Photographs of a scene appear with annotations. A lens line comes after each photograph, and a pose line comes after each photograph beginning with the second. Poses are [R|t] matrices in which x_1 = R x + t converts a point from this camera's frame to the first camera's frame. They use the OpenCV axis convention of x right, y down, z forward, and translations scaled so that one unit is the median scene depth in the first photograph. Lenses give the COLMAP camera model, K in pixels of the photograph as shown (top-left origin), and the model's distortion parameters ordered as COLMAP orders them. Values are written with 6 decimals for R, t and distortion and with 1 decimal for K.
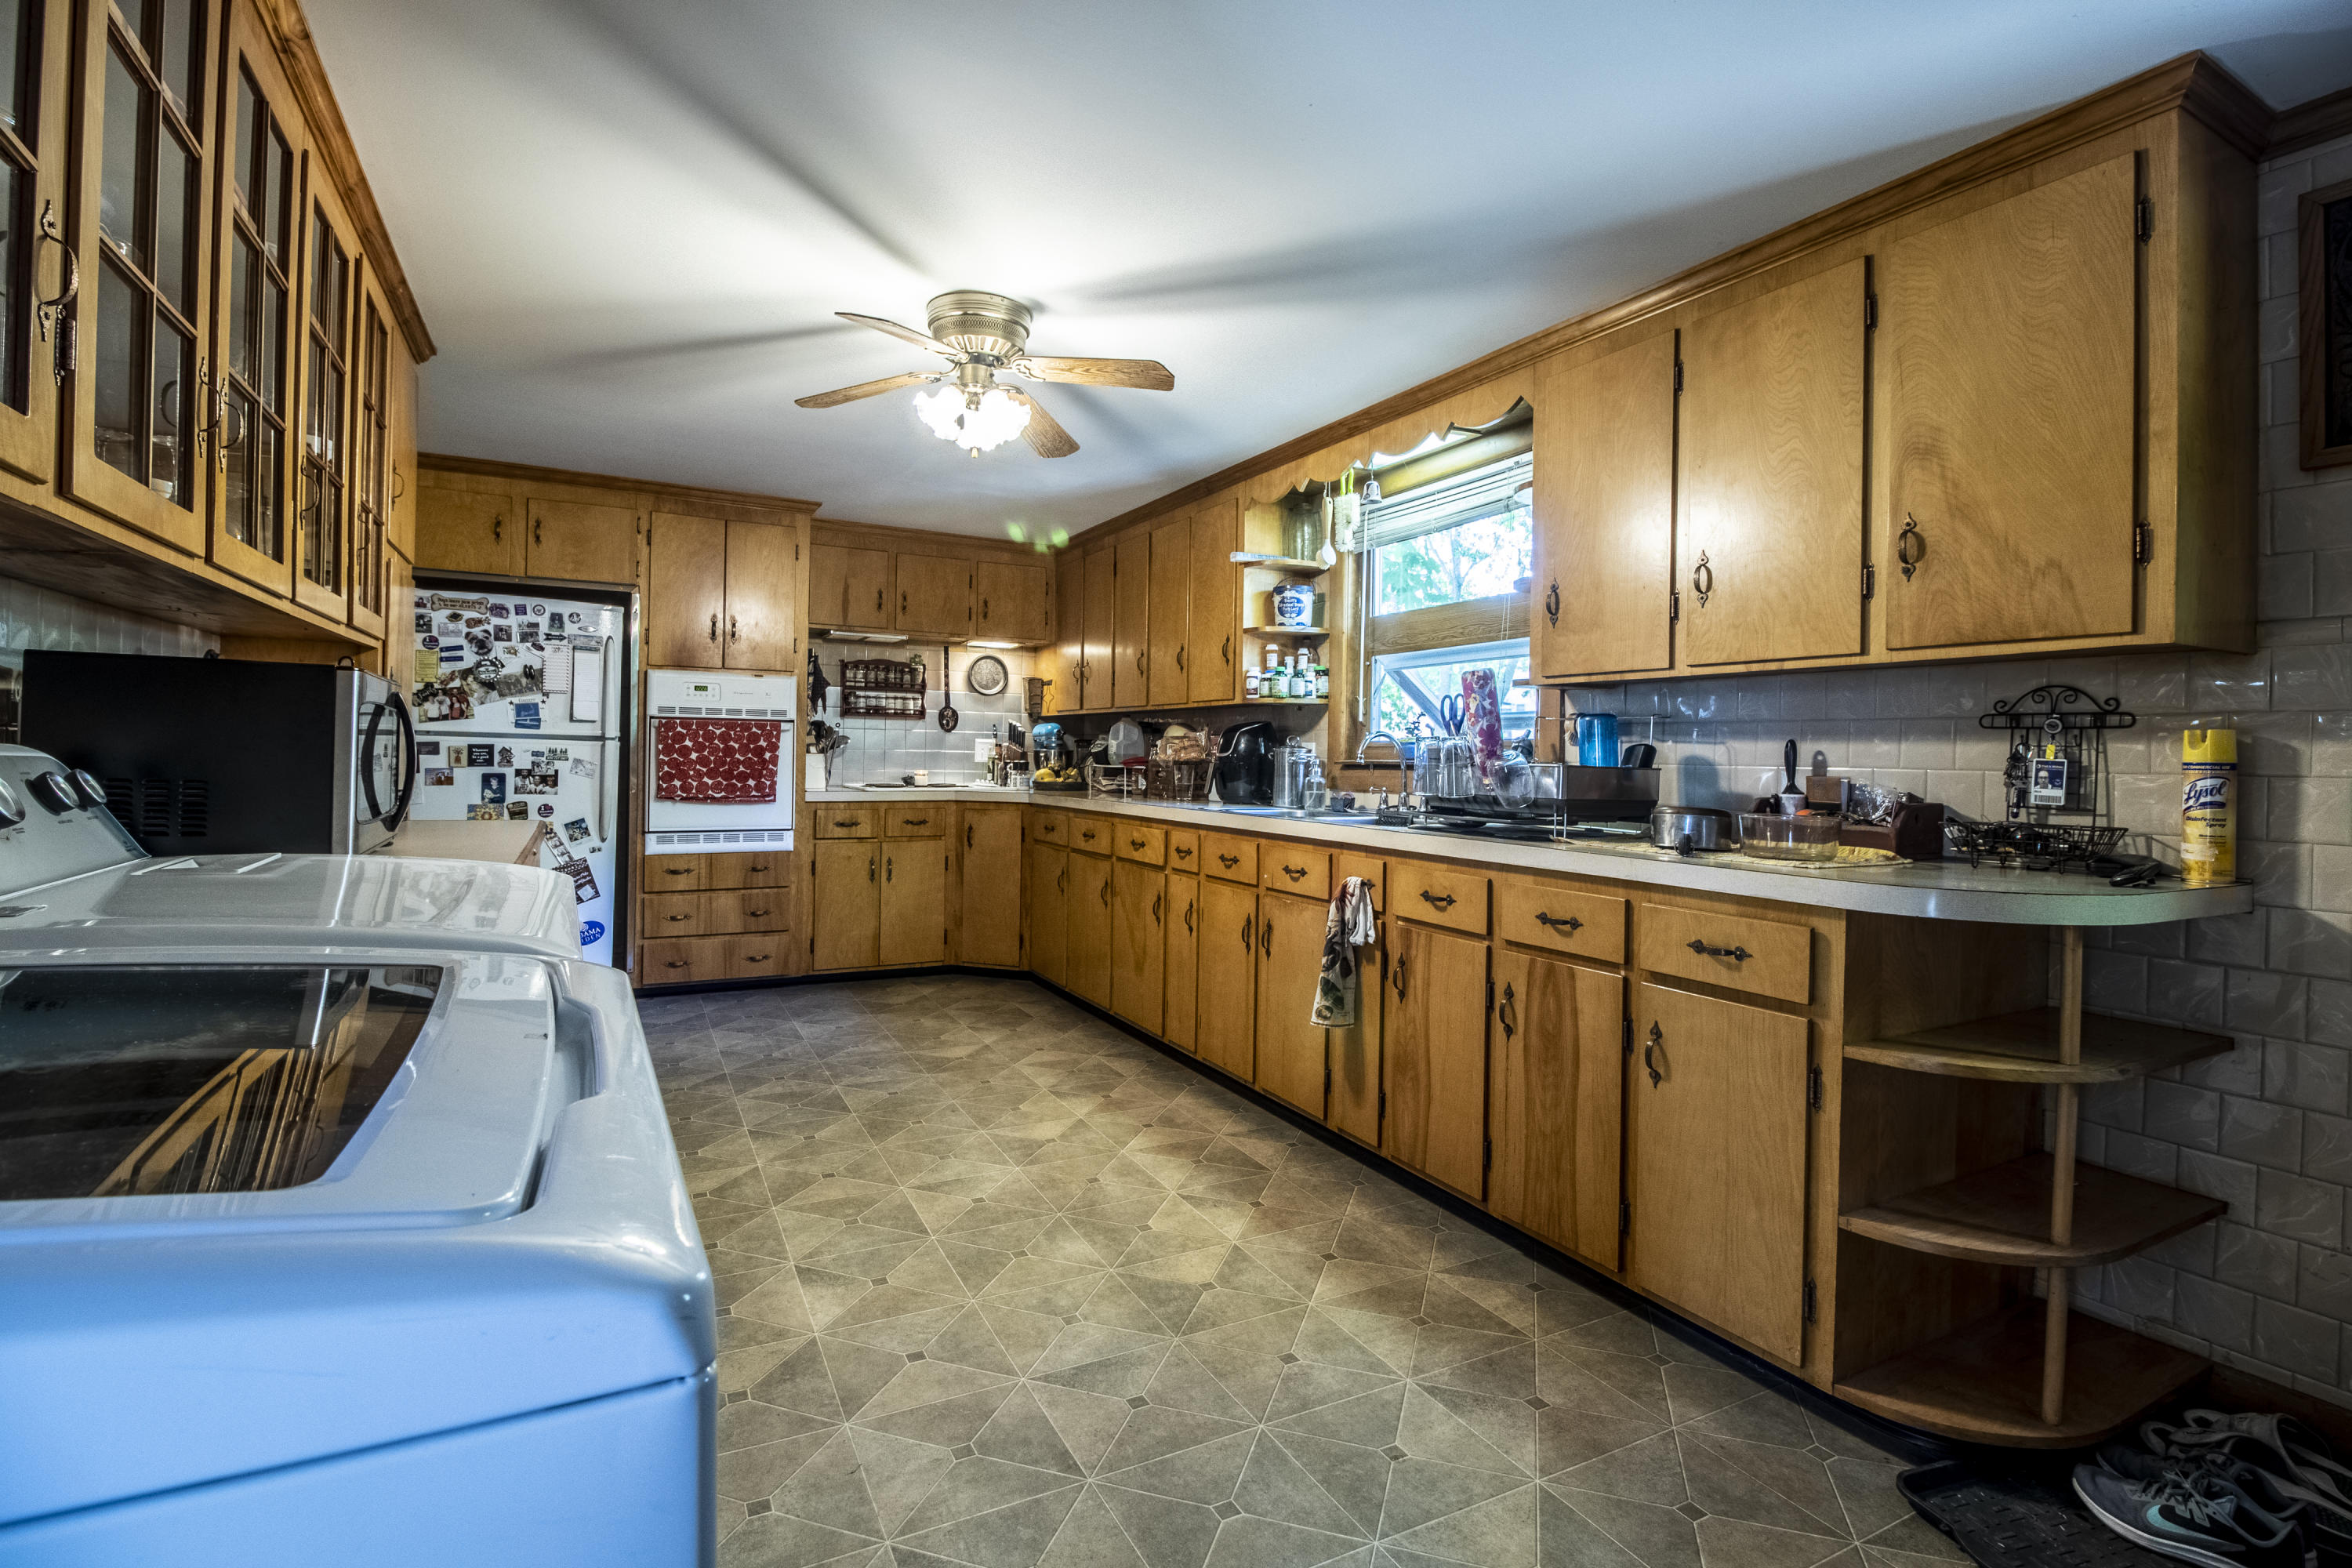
lens RADIAL K [[1094.9, 0, 1172.0], [0, 1094.9, 751.7], [0, 0, 1]] dist [-0.004835, -0.008081]
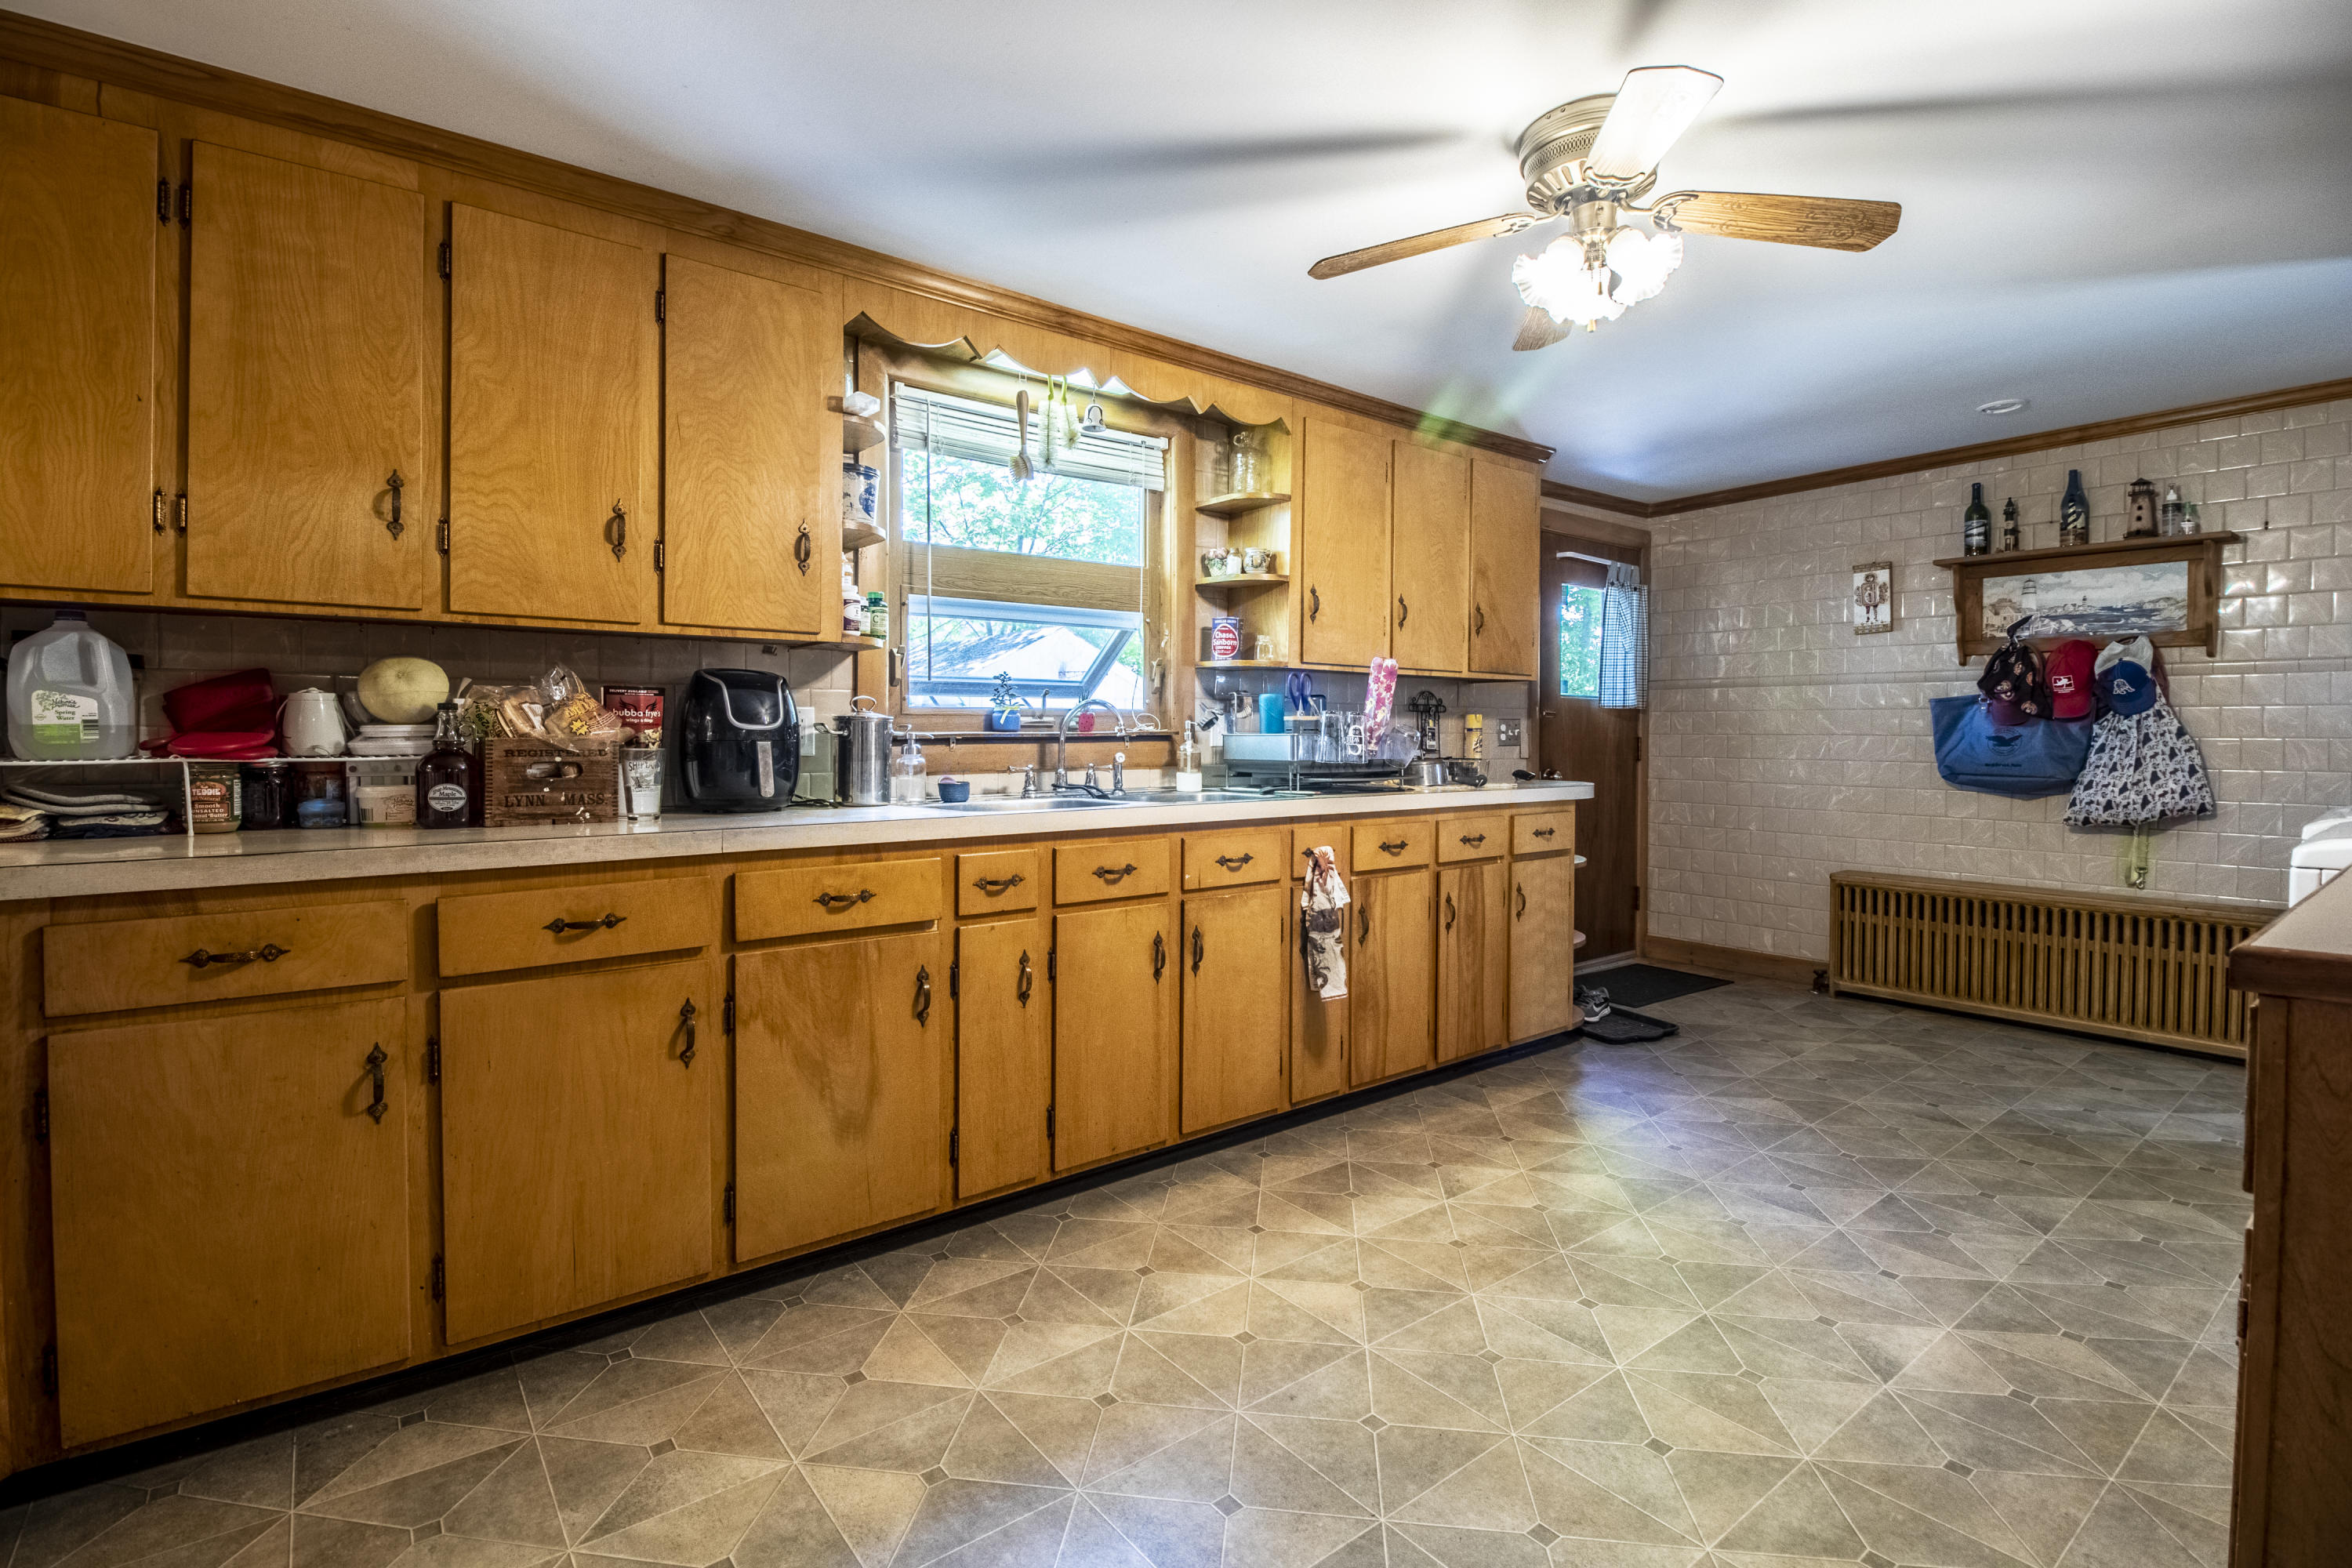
lens RADIAL K [[1094.9, 0, 1157.0], [0, 1094.9, 746.9], [0, 0, 1]] dist [-0.004835, -0.008081]
pose [[-0.178616, -0.033049, 0.983364, -0.656300], [-0.011171, 0.999439, 0.031561, -0.008061], [-0.983855, -0.005347, -0.178885, 1.079640]]
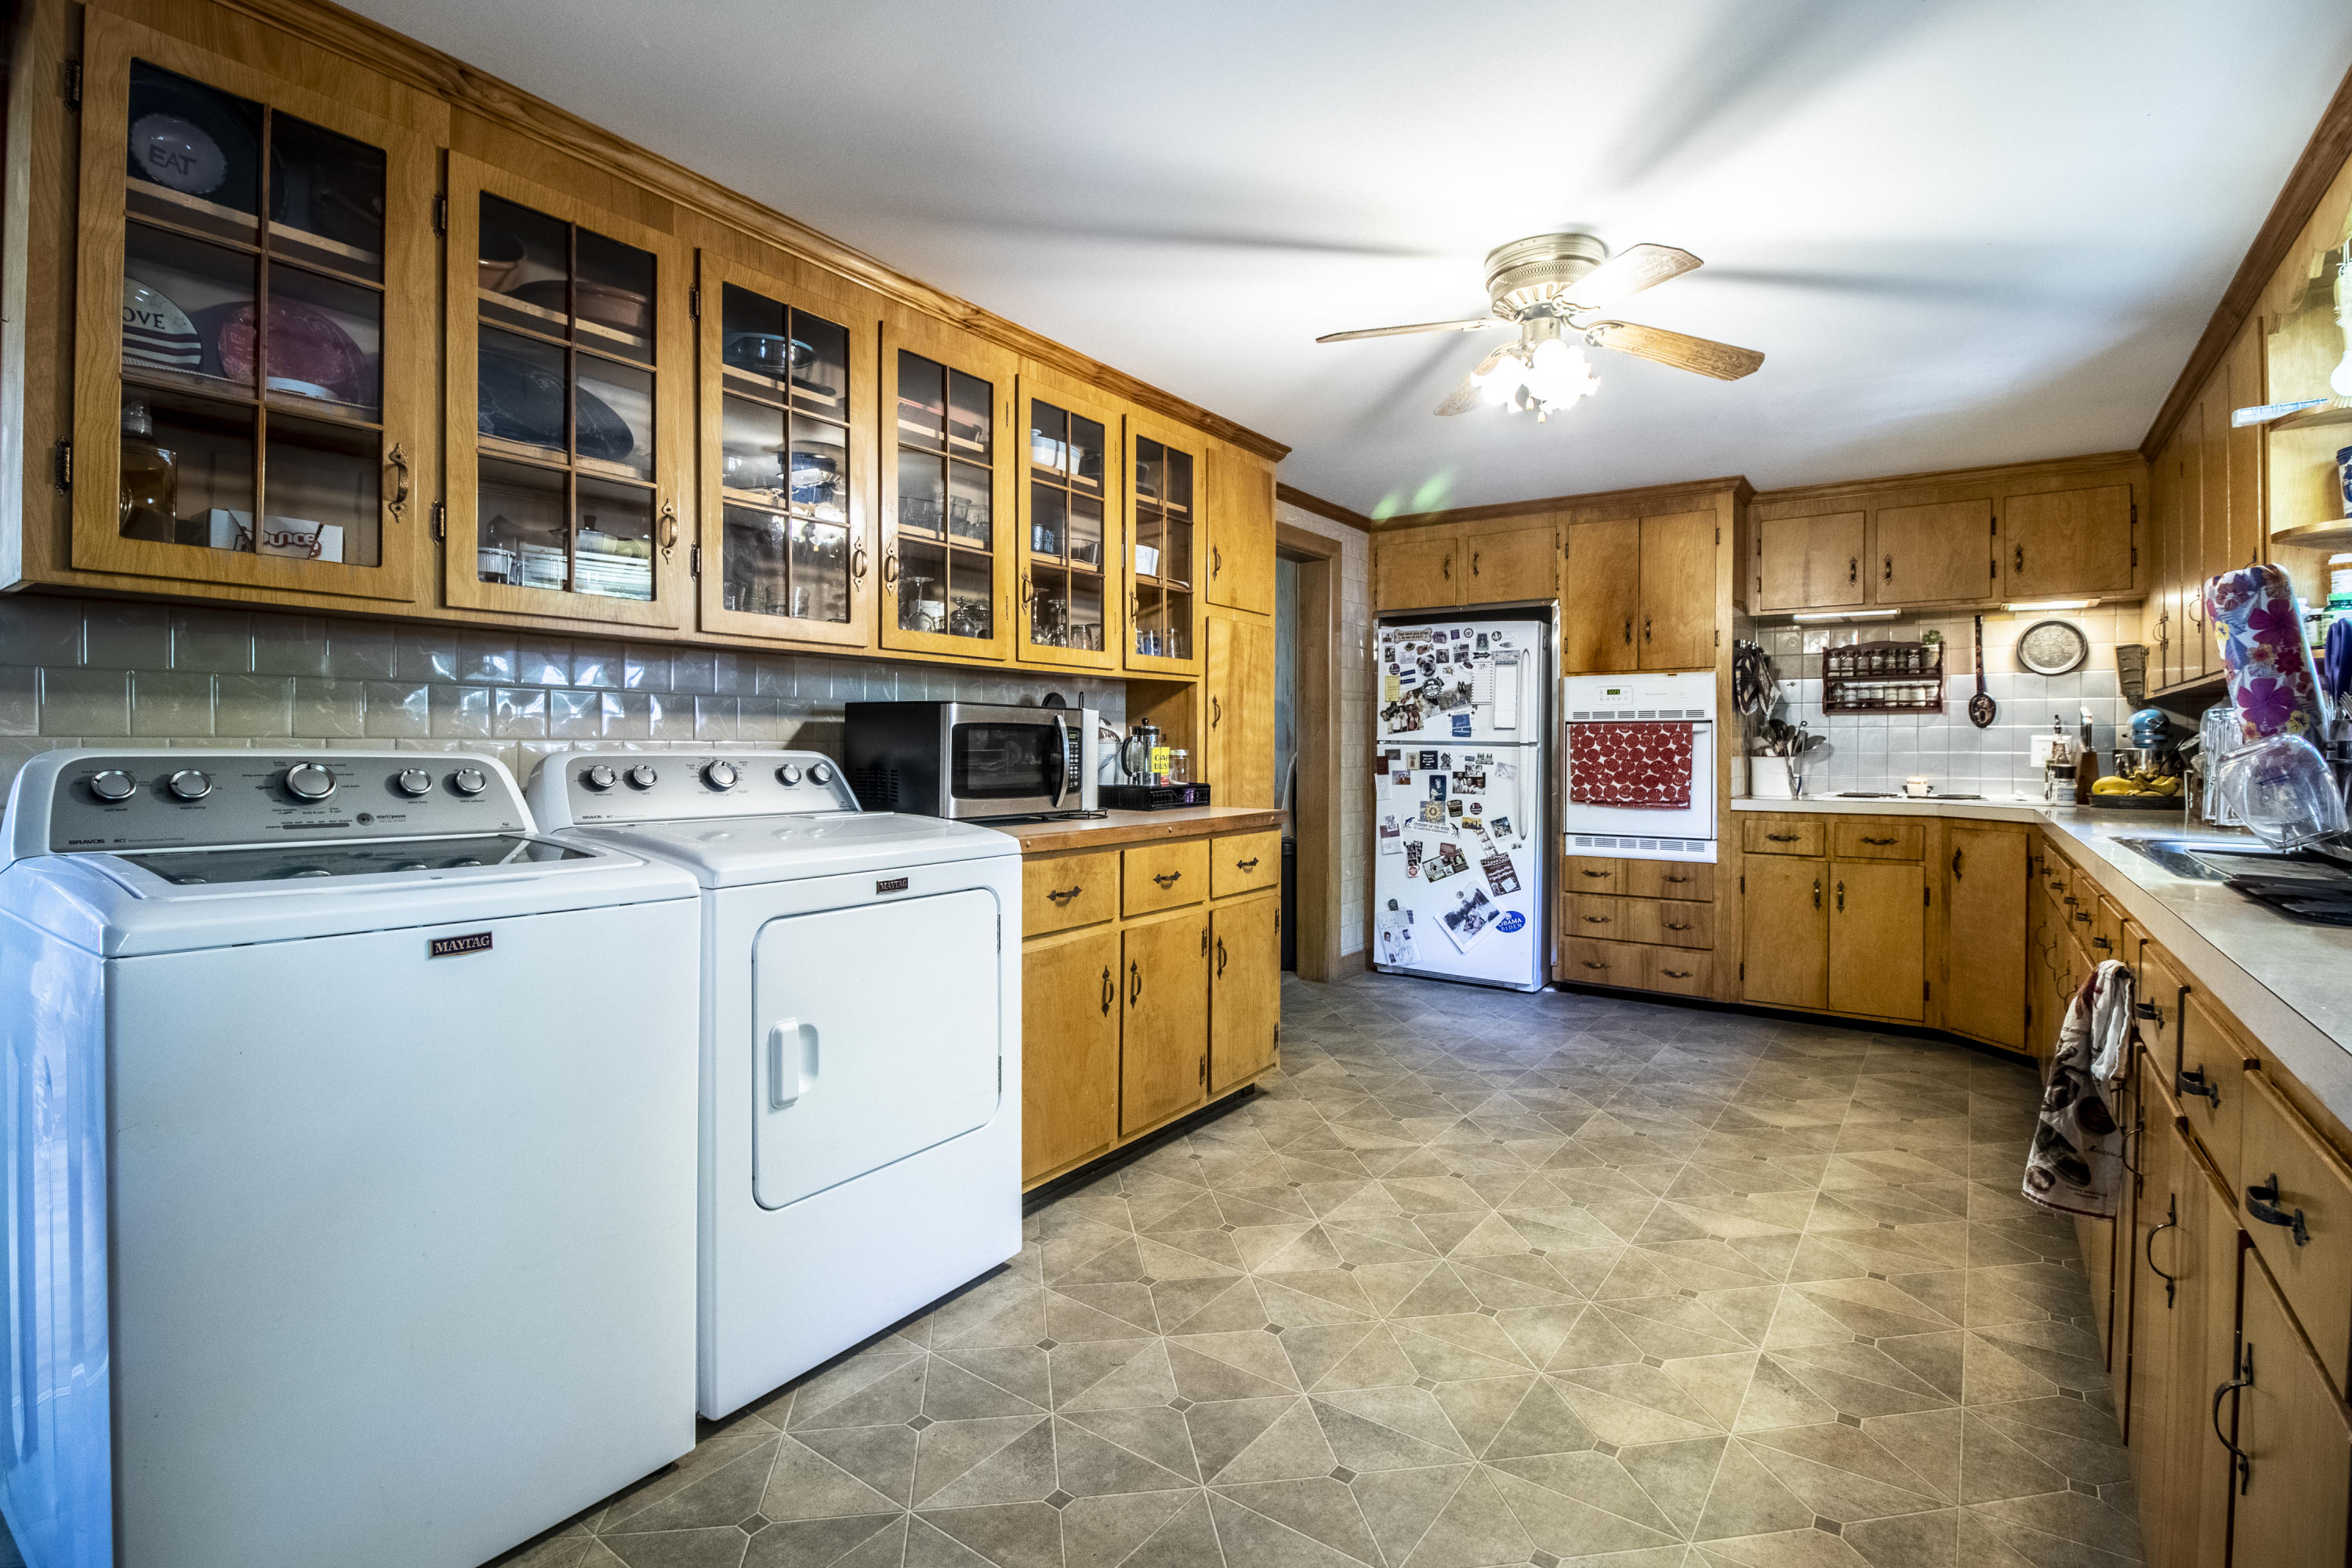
lens RADIAL K [[1094.9, 0, 1156.2], [0, 1094.9, 757.1], [0, 0, 1]] dist [-0.004835, -0.008081]
pose [[0.439379, -0.008354, -0.898263, 0.366905], [0.005707, 0.999963, -0.006508, 0.007192], [0.898284, -0.002267, 0.439410, 0.244771]]
